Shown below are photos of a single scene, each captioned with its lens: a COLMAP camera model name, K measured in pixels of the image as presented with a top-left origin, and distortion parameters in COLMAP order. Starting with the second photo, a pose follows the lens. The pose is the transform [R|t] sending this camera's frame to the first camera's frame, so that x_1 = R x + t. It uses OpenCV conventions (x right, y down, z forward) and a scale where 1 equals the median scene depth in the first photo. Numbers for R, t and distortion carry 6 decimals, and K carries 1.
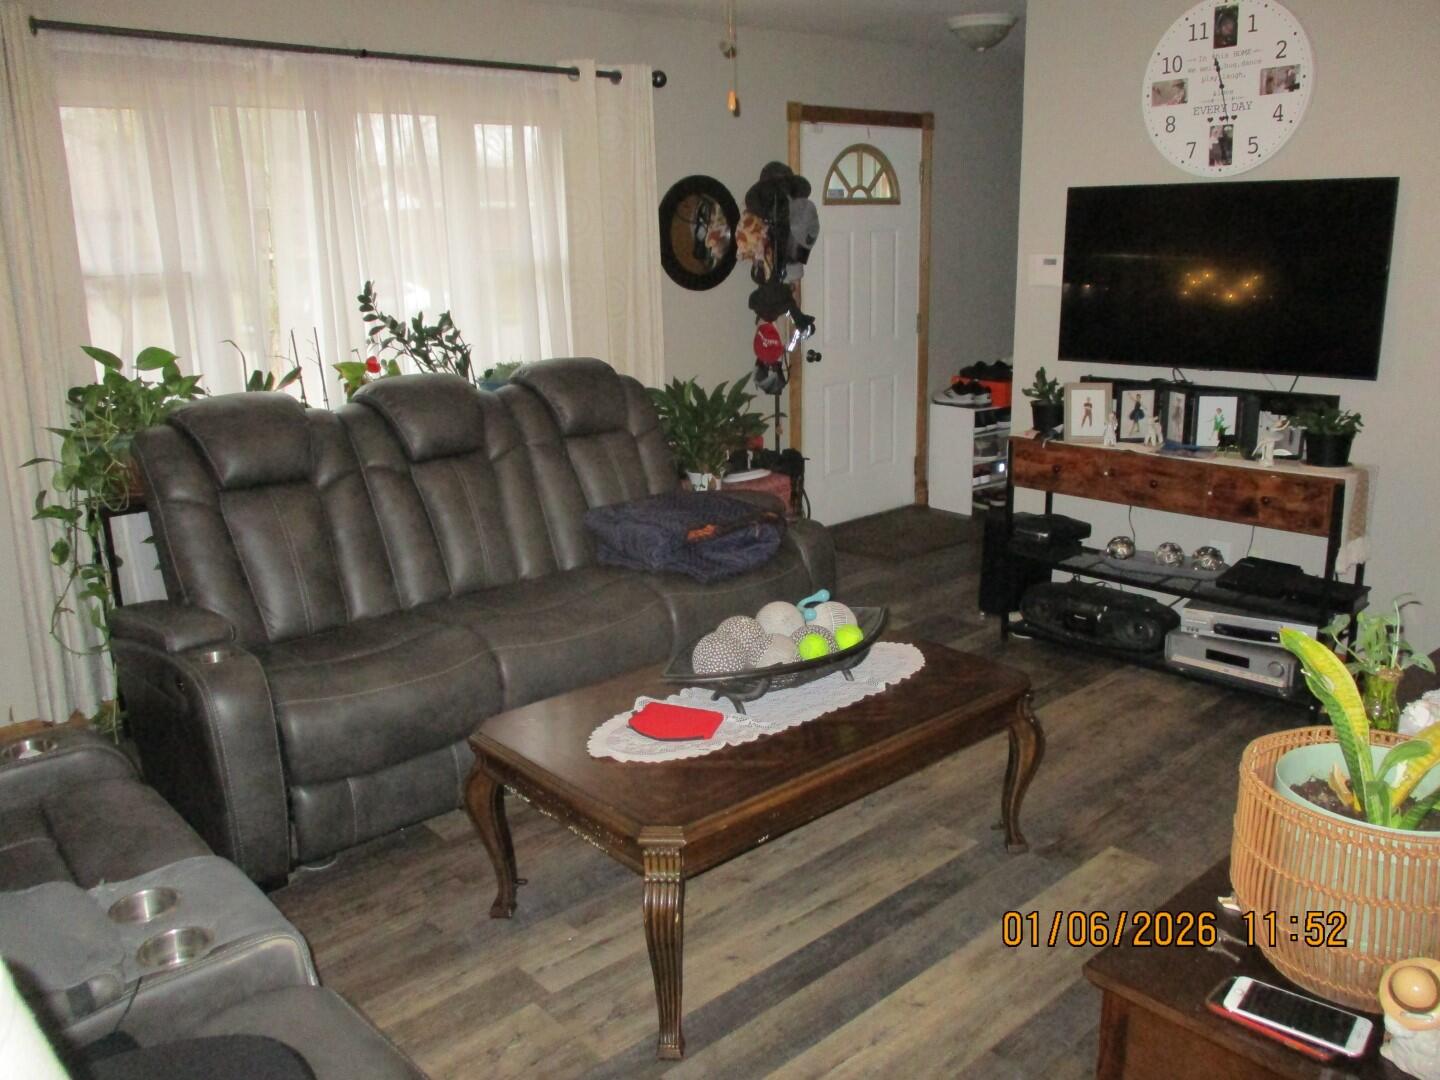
lens RADIAL K [[1205.0, 0, 721.4], [0, 1205.0, 534.6], [0, 0, 1]] dist [-0.030278, 0.012524]
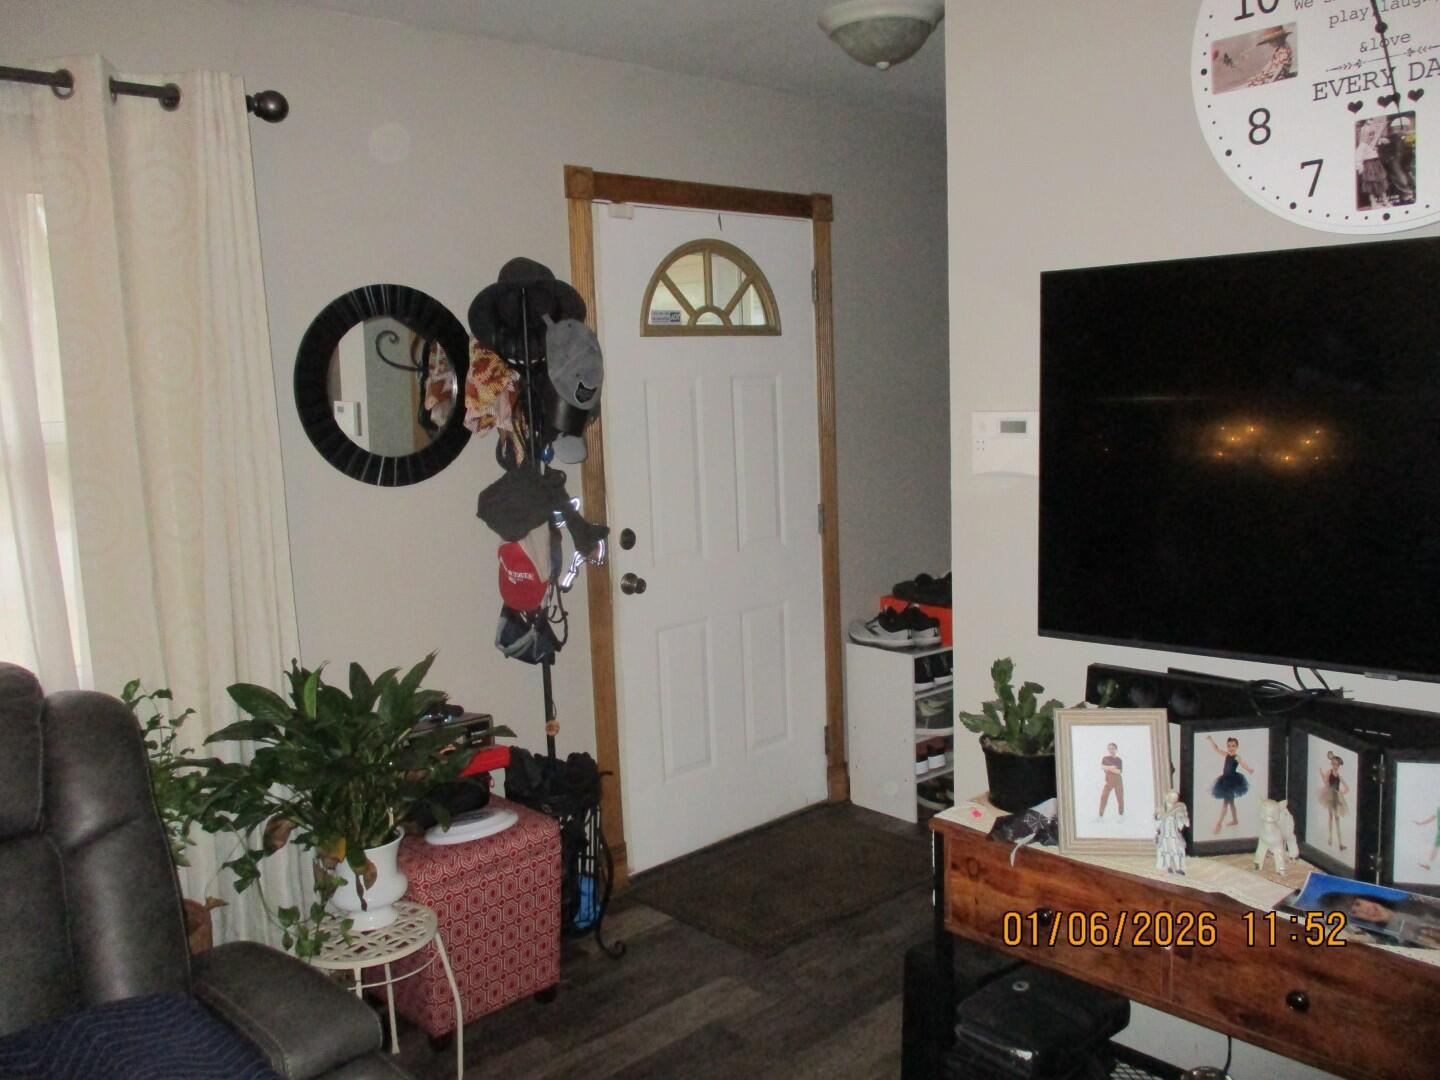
lens RADIAL K [[1205.0, 0, 721.9], [0, 1205.0, 542.8], [0, 0, 1]] dist [-0.030278, 0.012524]
pose [[0.999798, -0.019705, 0.004003, 0.131087], [0.020039, 0.992884, -0.117384, -0.107904], [-0.001662, 0.117441, 0.993079, 0.447096]]
